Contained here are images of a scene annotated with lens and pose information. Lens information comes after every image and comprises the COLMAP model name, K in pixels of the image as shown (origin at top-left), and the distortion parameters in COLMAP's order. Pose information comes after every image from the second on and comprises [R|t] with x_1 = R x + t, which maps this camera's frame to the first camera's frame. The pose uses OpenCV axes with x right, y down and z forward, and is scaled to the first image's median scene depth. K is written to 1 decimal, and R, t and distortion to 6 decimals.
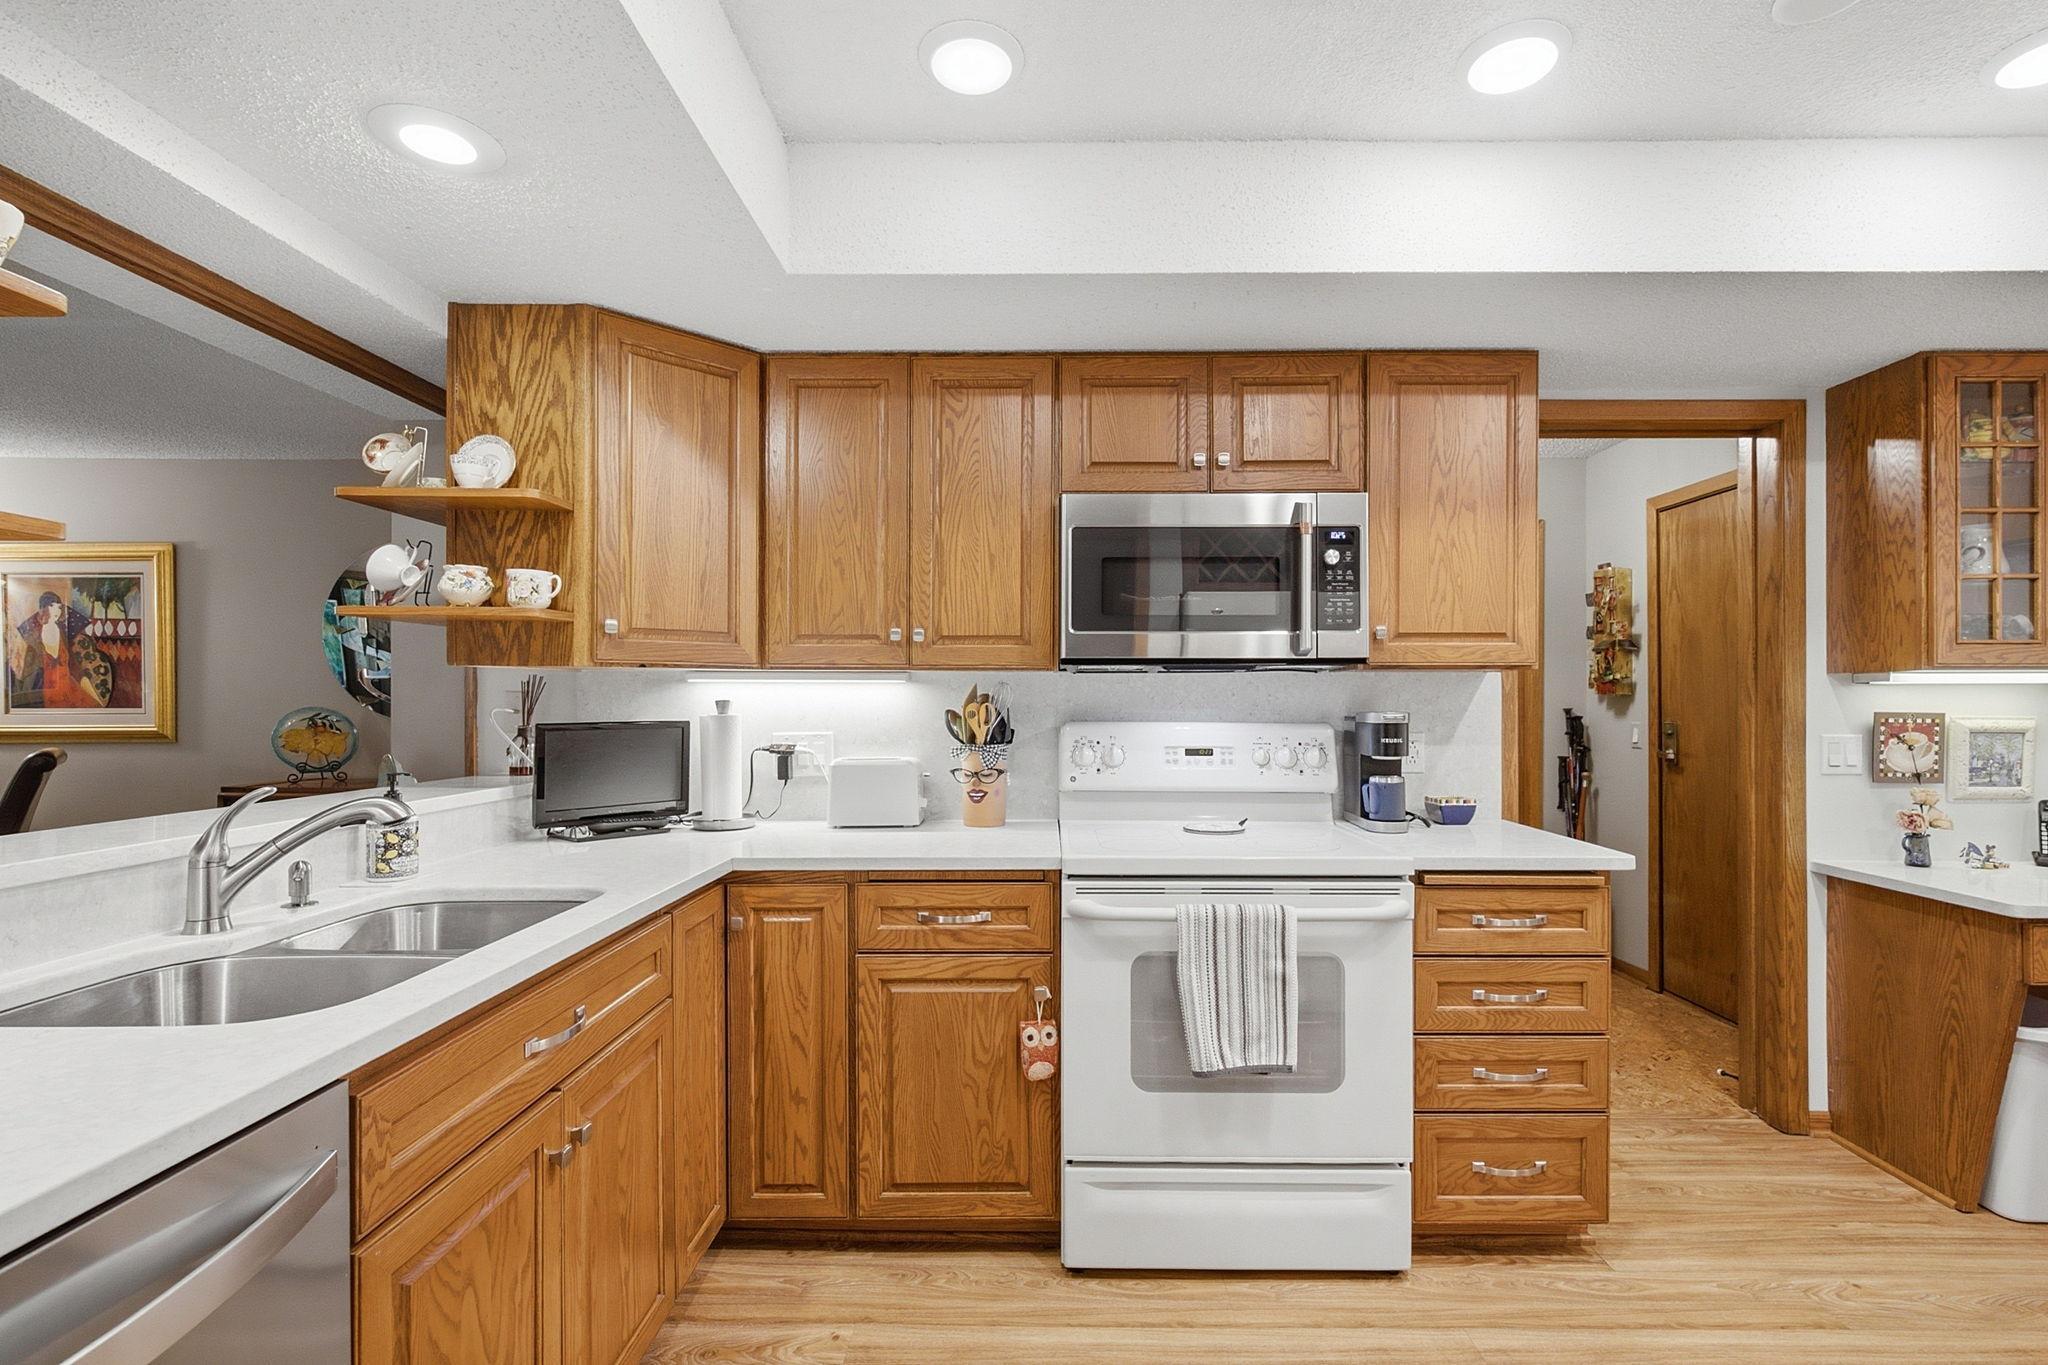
lens RADIAL K [[953.7, 0, 1050.8], [0, 953.7, 693.9], [0, 0, 1]] dist [-0.001174, -0.000582]
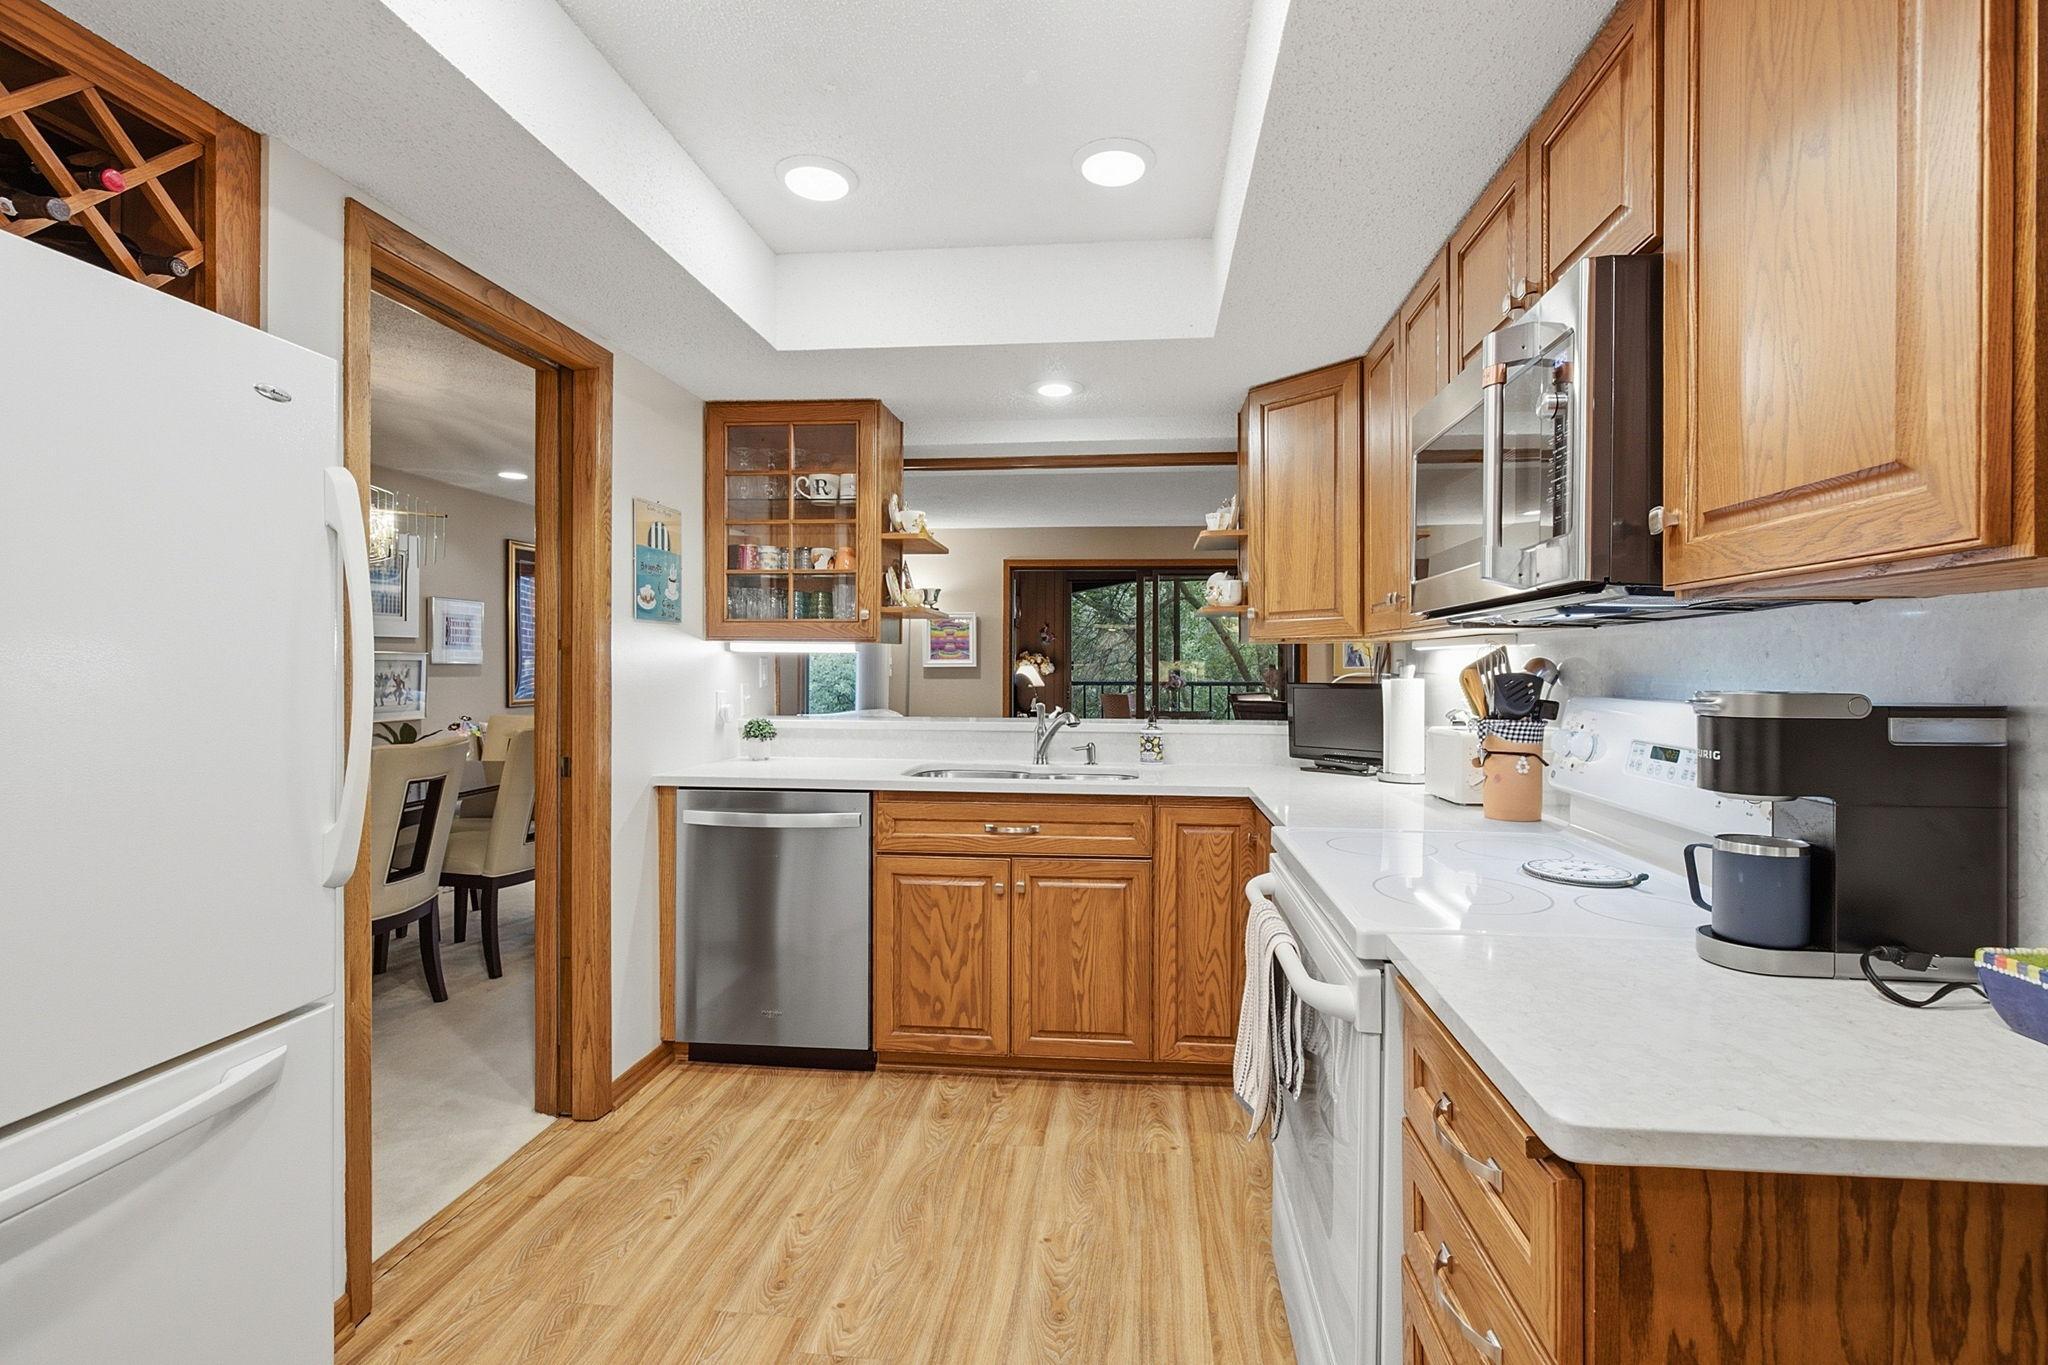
lens RADIAL K [[924.6, 0, 1026.5], [0, 924.6, 665.9], [0, 0, 1]] dist [0.000143, -0.000061]
pose [[-0.112386, -0.000775, -0.993664, 0.832079], [0.003188, 0.999994, -0.001141, 0.006987], [0.993660, -0.003296, -0.112383, 0.734083]]
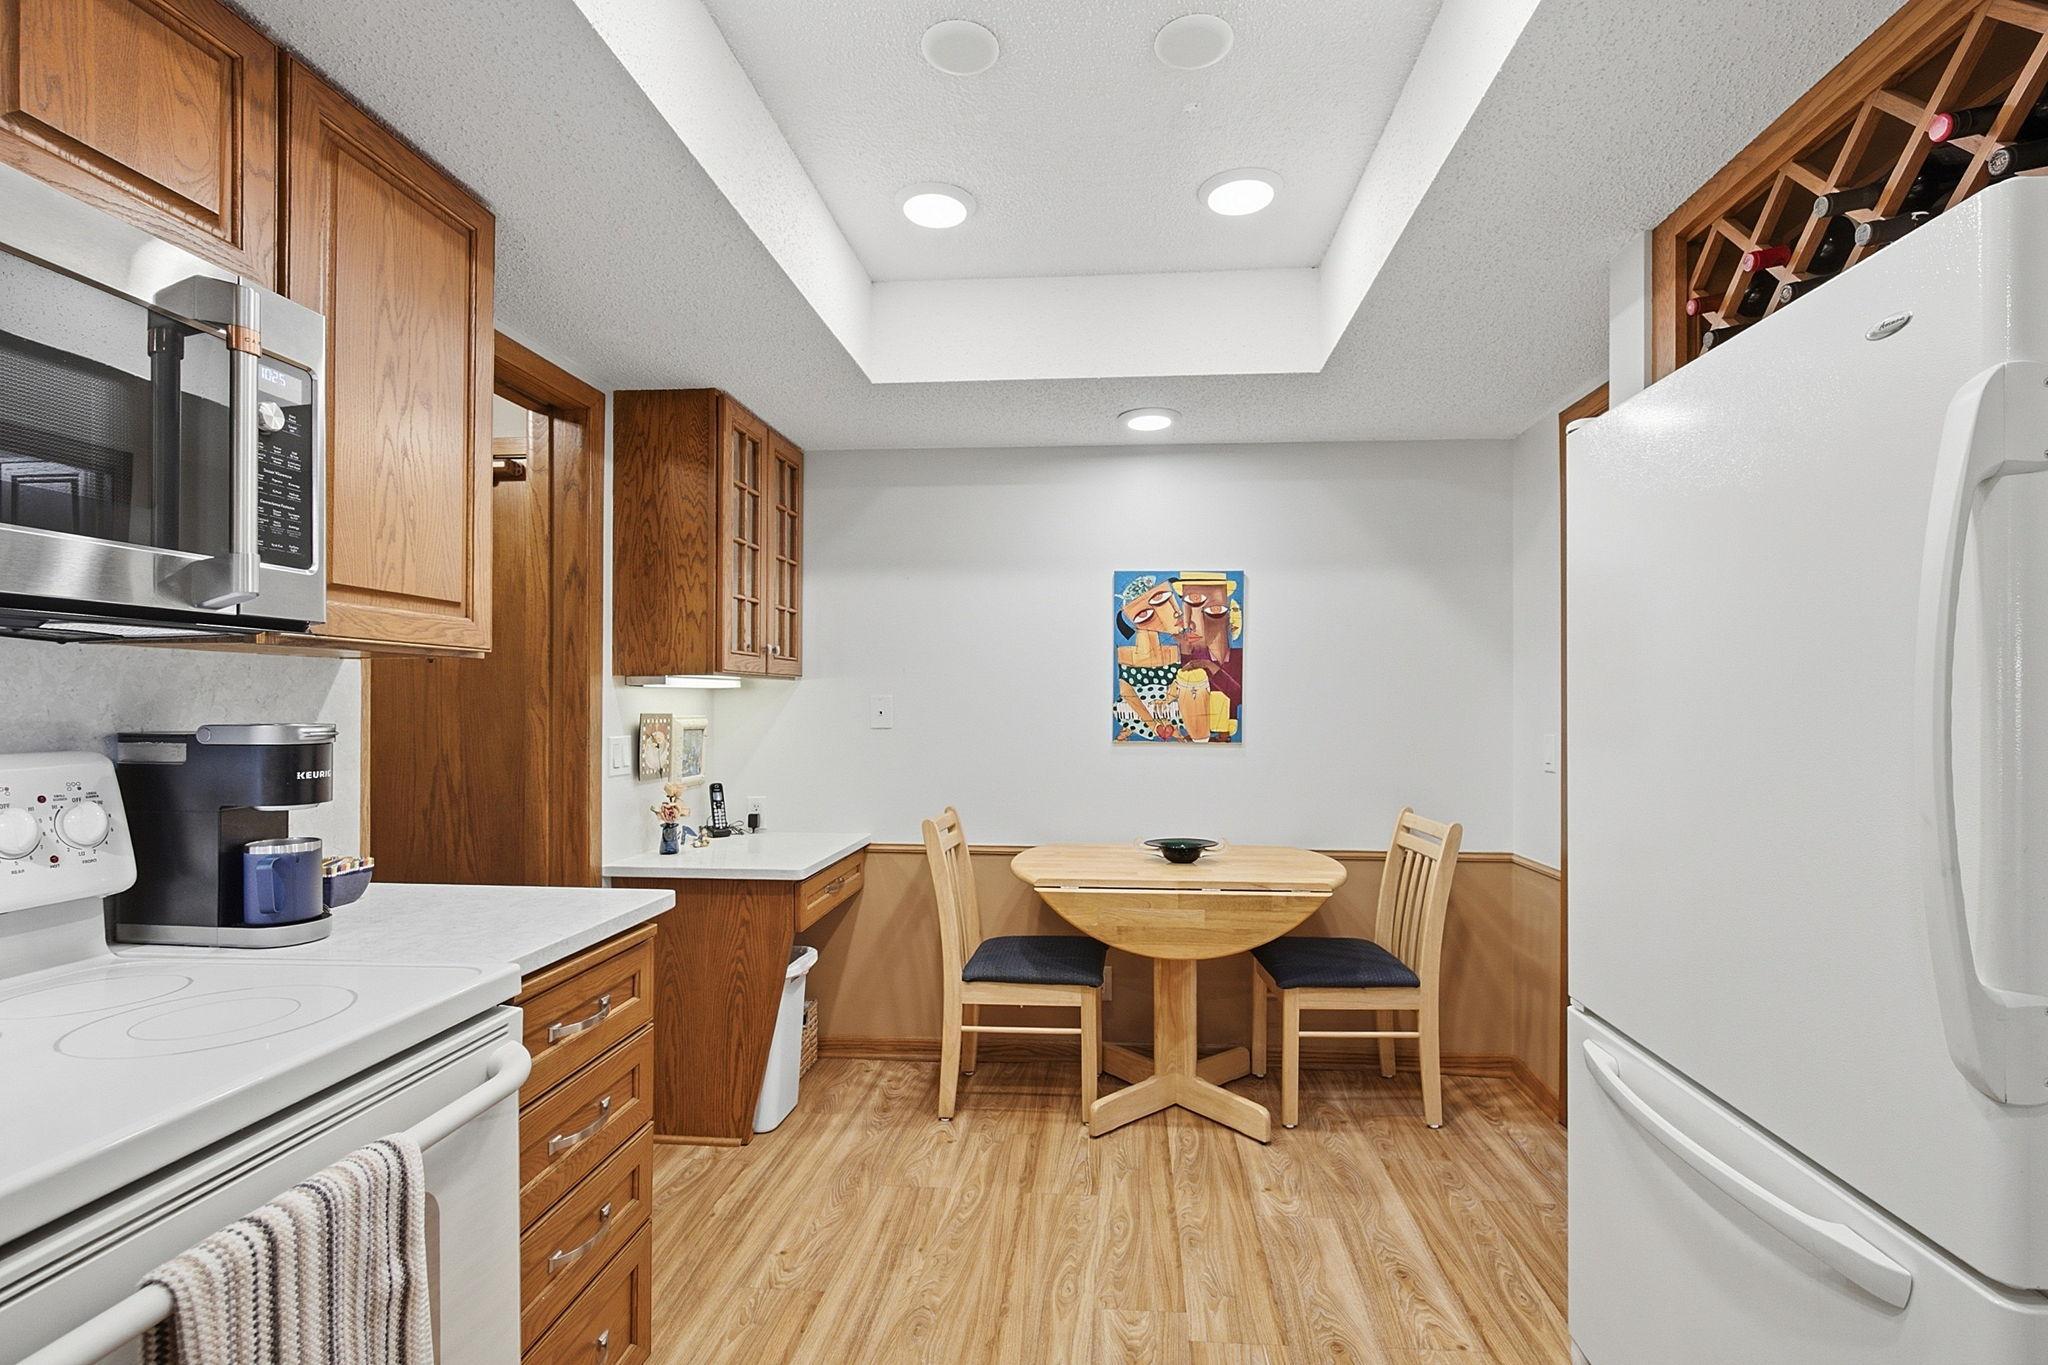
lens RADIAL K [[953.7, 0, 1050.8], [0, 953.7, 693.9], [0, 0, 1]] dist [-0.001174, -0.000582]
pose [[0.068106, 0.008350, 0.997643, -0.169854], [-0.008394, 0.999934, -0.007796, 0.002601], [-0.997643, -0.007844, 0.068171, 0.535135]]
